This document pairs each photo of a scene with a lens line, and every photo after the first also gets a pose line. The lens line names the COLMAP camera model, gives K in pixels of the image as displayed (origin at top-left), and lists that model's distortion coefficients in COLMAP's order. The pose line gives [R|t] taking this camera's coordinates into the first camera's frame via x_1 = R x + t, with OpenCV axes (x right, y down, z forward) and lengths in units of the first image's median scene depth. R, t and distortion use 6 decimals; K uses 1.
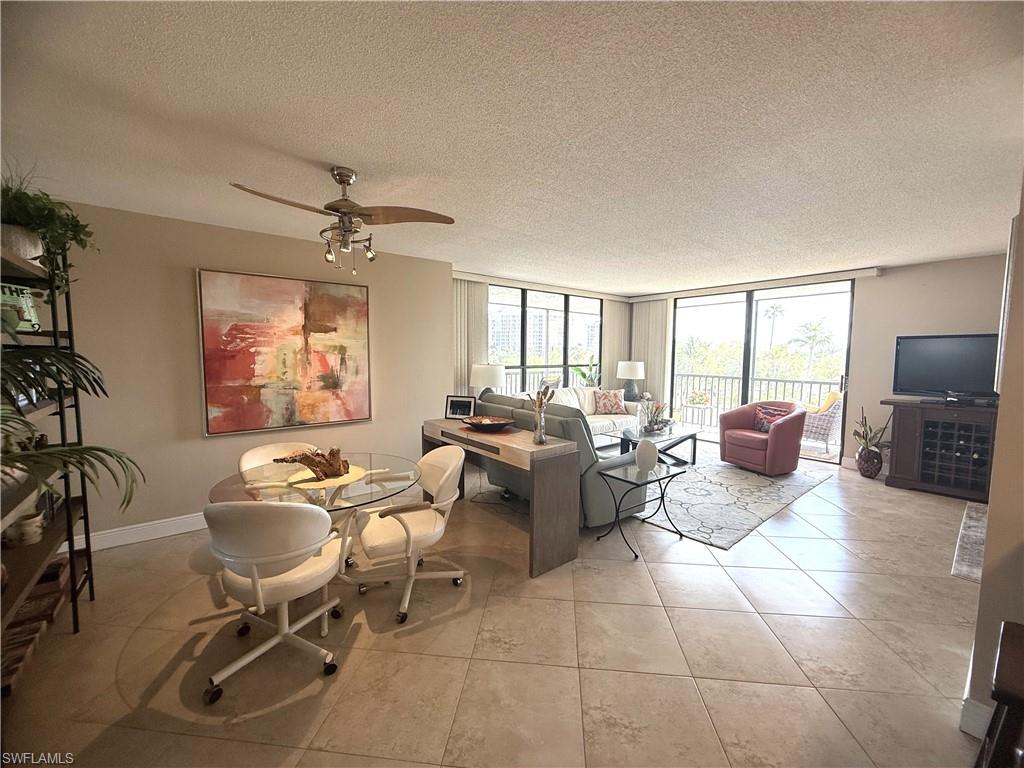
lens RADIAL K [[408.2, 0, 514.7], [0, 408.2, 384.3], [0, 0, 1]] dist [0.003547, -0.000583]
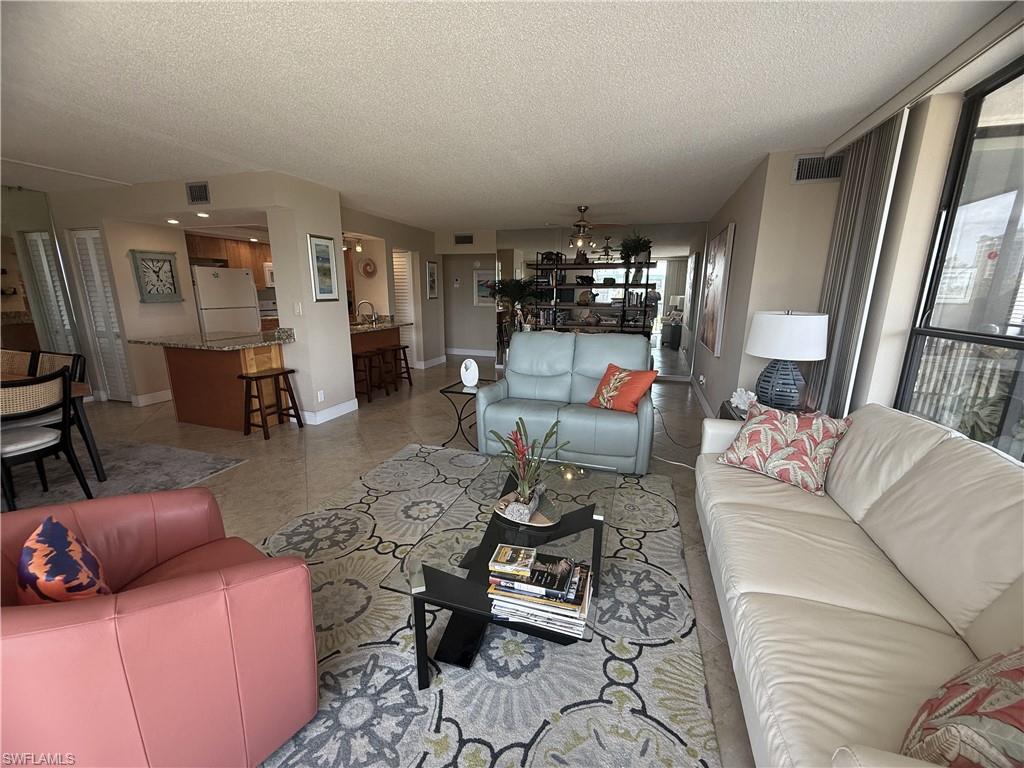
lens RADIAL K [[408.2, 0, 506.8], [0, 408.2, 381.5], [0, 0, 1]] dist [0.003547, -0.000583]
pose [[-0.841430, 0.108867, -0.529285, 0.669162], [-0.051237, 0.959008, 0.278708, -0.113724], [0.537931, 0.261633, -0.801361, 1.562650]]
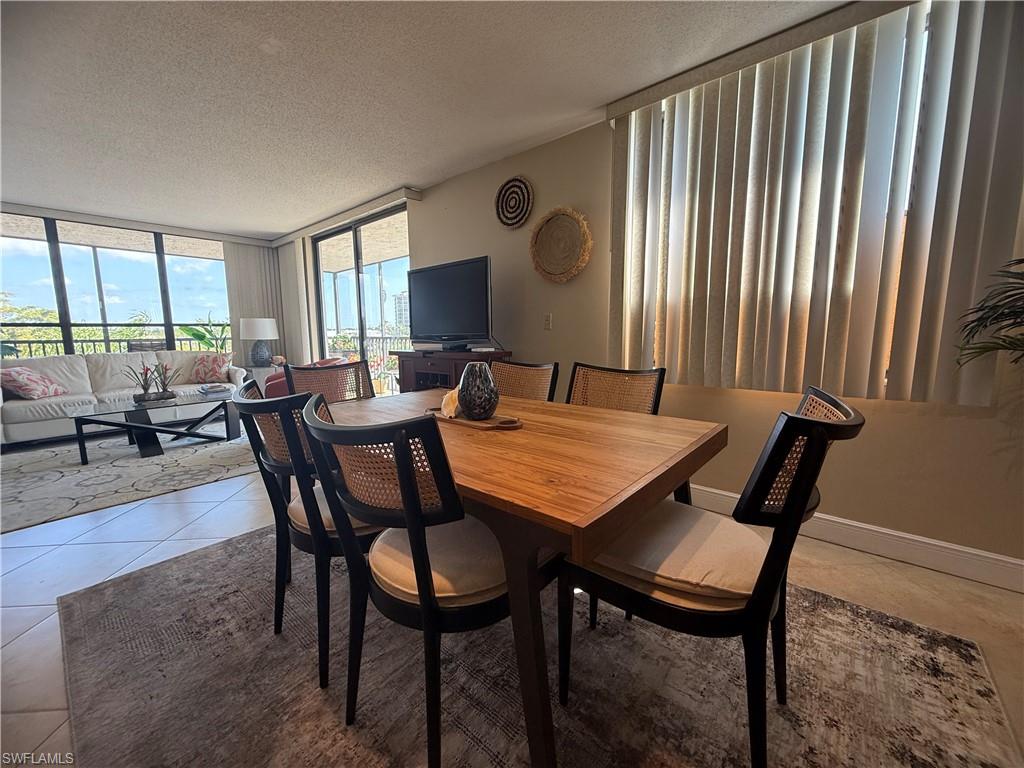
lens RADIAL K [[408.2, 0, 514.8], [0, 408.2, 384.6], [0, 0, 1]] dist [0.003547, -0.000583]
pose [[0.985002, -0.036283, 0.168687, 1.094046], [0.026110, 0.997726, 0.062141, 0.066647], [-0.170558, -0.056804, 0.983709, 0.159903]]
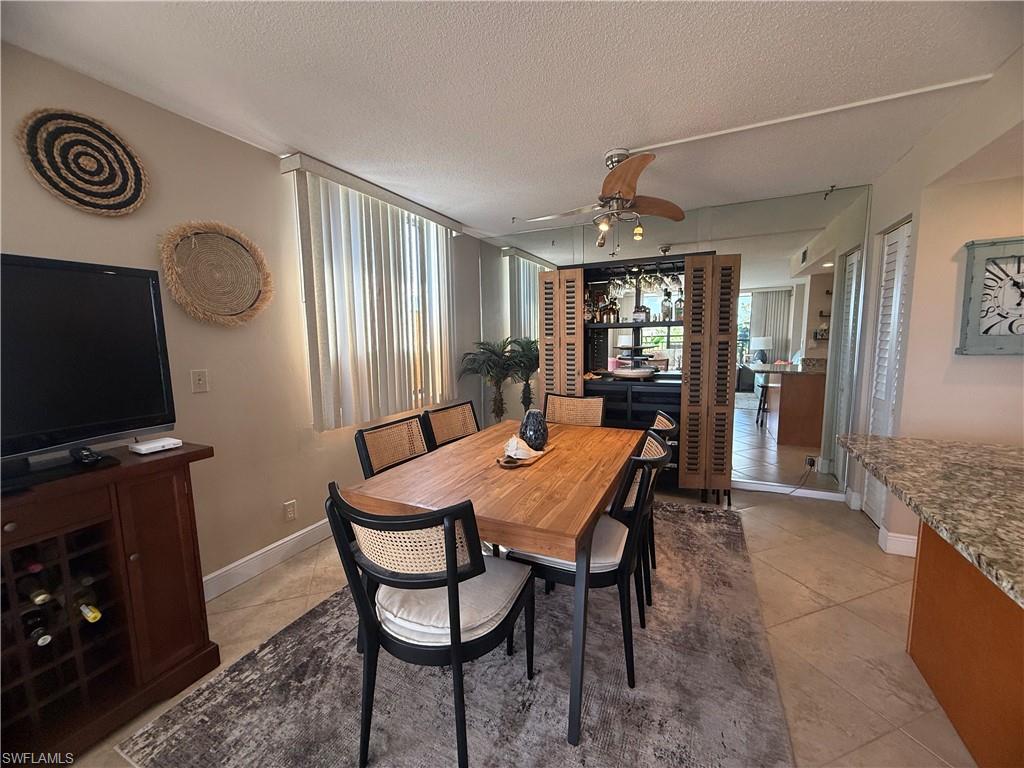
lens RADIAL K [[408.2, 0, 510.9], [0, 408.2, 386.4], [0, 0, 1]] dist [0.003547, -0.000583]
pose [[-0.430390, -0.102719, 0.896780, 0.662854], [0.082918, 0.984804, 0.152597, -0.040392], [-0.898827, 0.140035, -0.415332, 0.770900]]
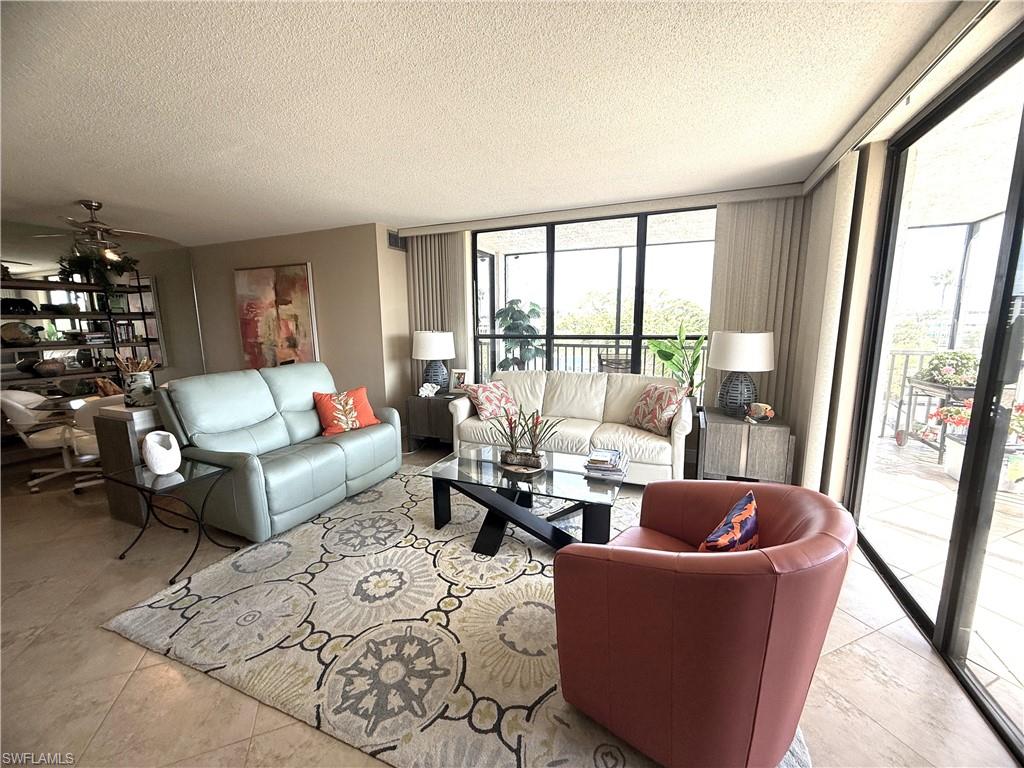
lens RADIAL K [[408.2, 0, 512.4], [0, 408.2, 385.2], [0, 0, 1]] dist [0.003547, -0.000583]
pose [[0.467393, 0.130502, -0.874364, 0.969987], [-0.056901, 0.991434, 0.117558, -0.059377], [0.882217, -0.005193, 0.470815, 0.926677]]
